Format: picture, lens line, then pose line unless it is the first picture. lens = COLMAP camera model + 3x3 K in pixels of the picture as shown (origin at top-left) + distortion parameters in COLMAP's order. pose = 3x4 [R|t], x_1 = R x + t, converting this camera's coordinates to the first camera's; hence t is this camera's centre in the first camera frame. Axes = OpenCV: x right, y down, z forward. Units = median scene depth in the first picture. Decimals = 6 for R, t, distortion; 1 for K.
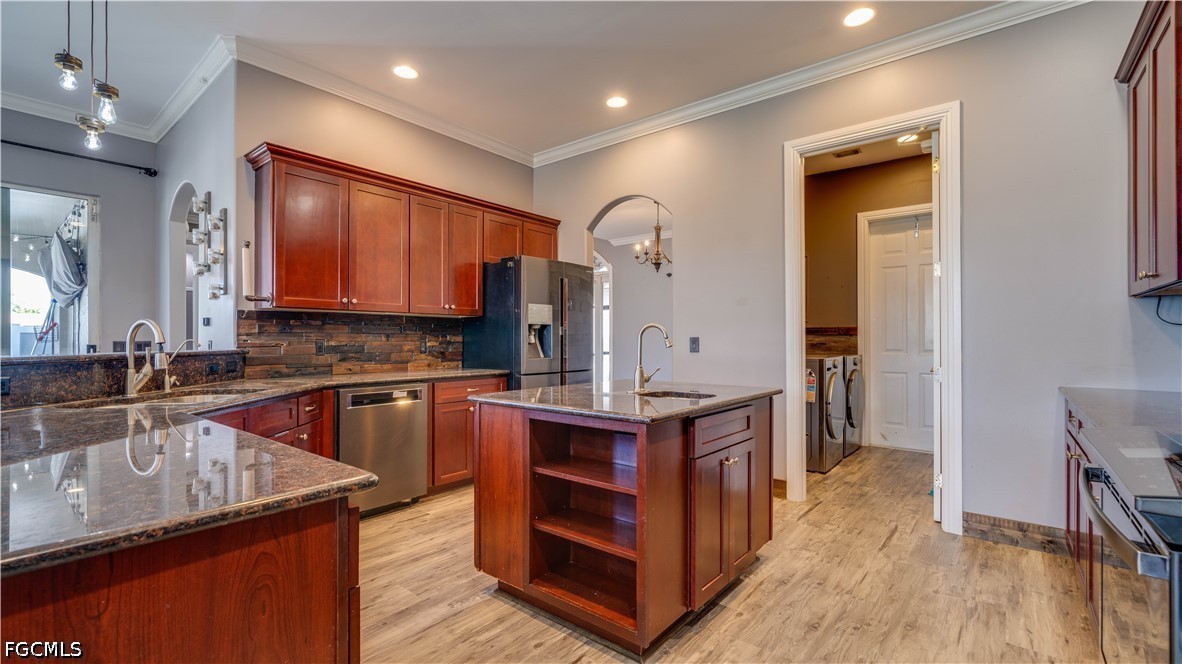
lens RADIAL K [[508.1, 0, 595.5], [0, 508.1, 338.8], [0, 0, 1]] dist [-0.000663, 0.000259]
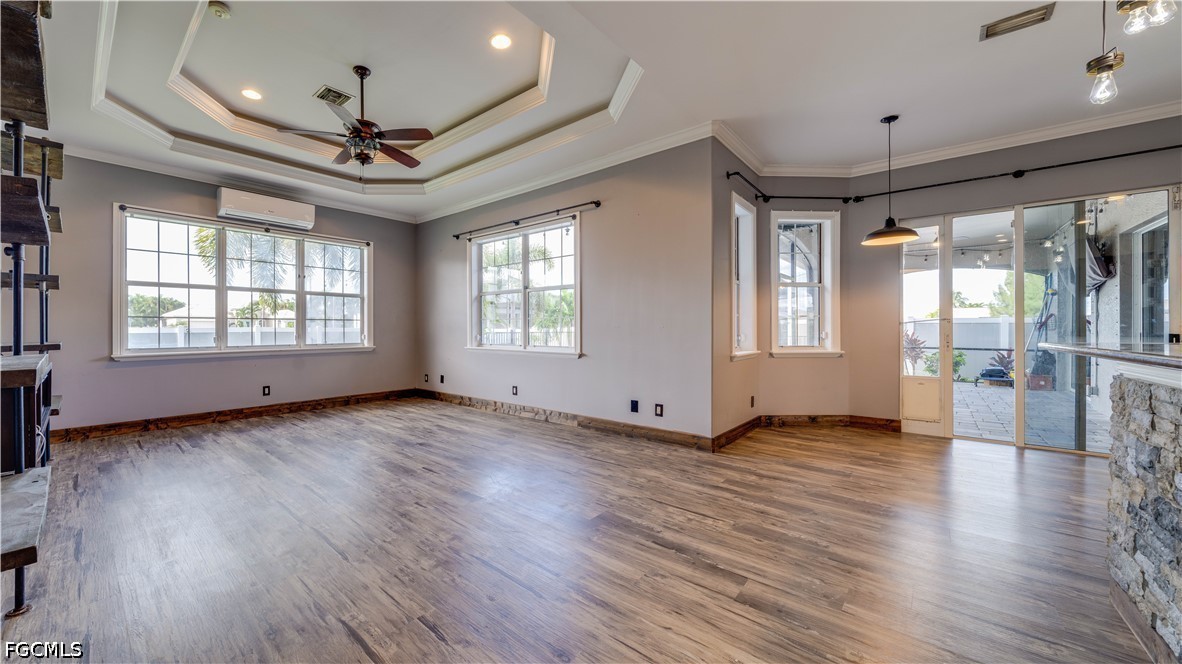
lens RADIAL K [[428.1, 0, 519.0], [0, 428.1, 329.6], [0, 0, 1]] dist [-0.005767, 0.000142]
pose [[-0.080614, 0.002858, -0.996741, -0.065006], [0.000169, 0.999996, 0.002853, 0.000597], [0.996745, 0.000061, -0.080614, -0.222187]]
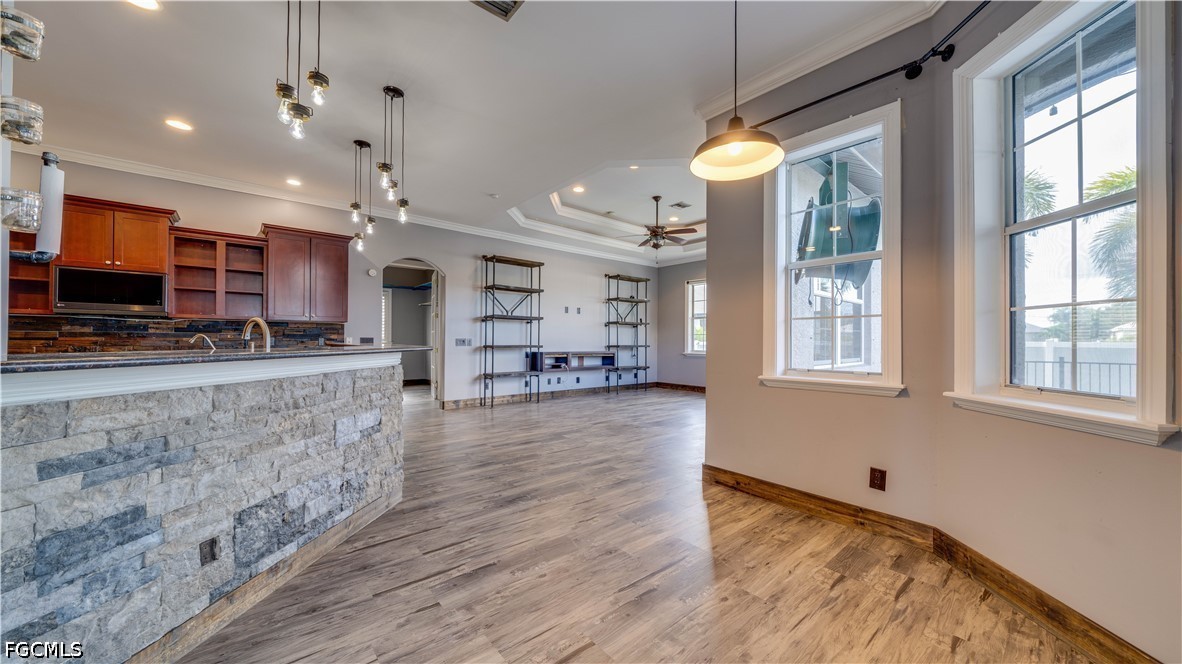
lens RADIAL K [[407.9, 0, 589.4], [0, 407.9, 335.8], [0, 0, 1]] dist [-0.007299, 0.000231]
pose [[-0.984678, -0.003881, 0.174340, -1.004764], [-0.005984, 0.999915, -0.011540, 0.005801], [-0.174281, -0.012407, -0.984618, 1.014671]]
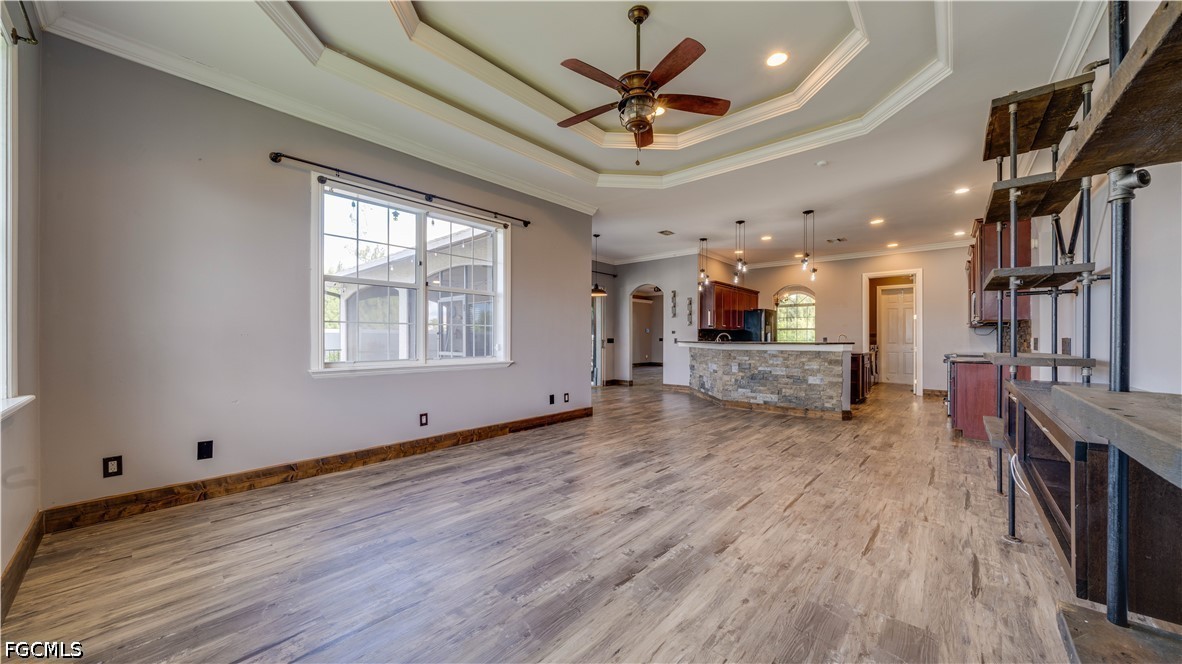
lens RADIAL K [[421.6, 0, 586.3], [0, 421.6, 338.9], [0, 0, 1]] dist [-0.006332, -0.000107]
pose [[0.999288, 0.002296, -0.037671, -1.045938], [-0.002242, 0.999996, 0.001467, 0.003623], [0.037674, -0.001382, 0.999289, -1.391150]]
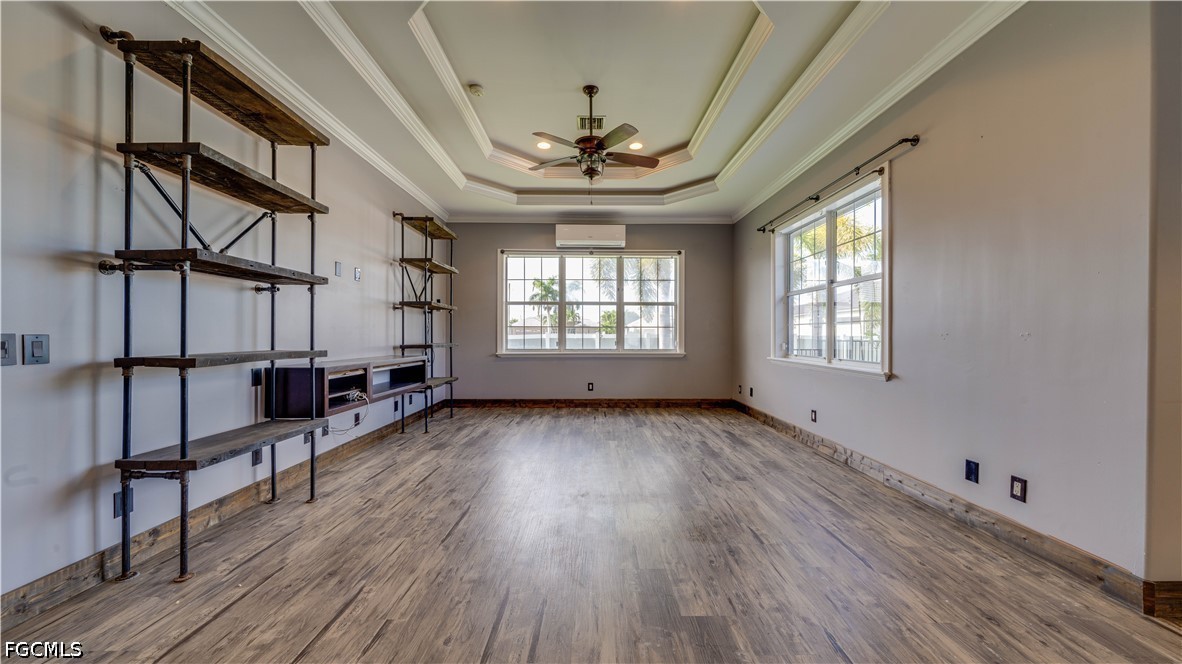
lens RADIAL K [[409.4, 0, 594.8], [0, 409.4, 337.9], [0, 0, 1]] dist [-0.007173, 0.000071]
pose [[-0.763996, 0.002091, -0.645218, -0.374228], [-0.003330, 0.999969, 0.007184, 0.000120], [0.645213, 0.007637, -0.763965, 0.090720]]
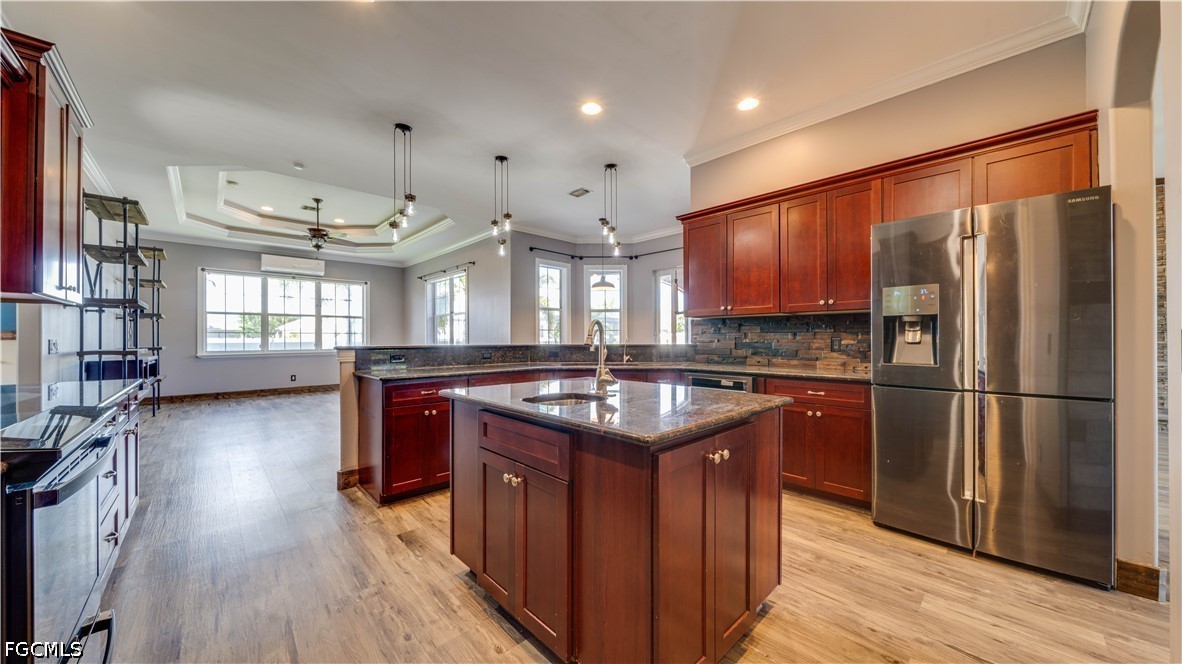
lens RADIAL K [[402.7, 0, 580.6], [0, 402.7, 337.4], [0, 0, 1]] dist [-0.006958, 0.000024]
pose [[-0.138255, -0.002486, -0.990394, 0.498238], [0.002861, 0.999992, -0.002909, 0.002068], [0.990393, -0.003236, -0.138247, 0.647869]]
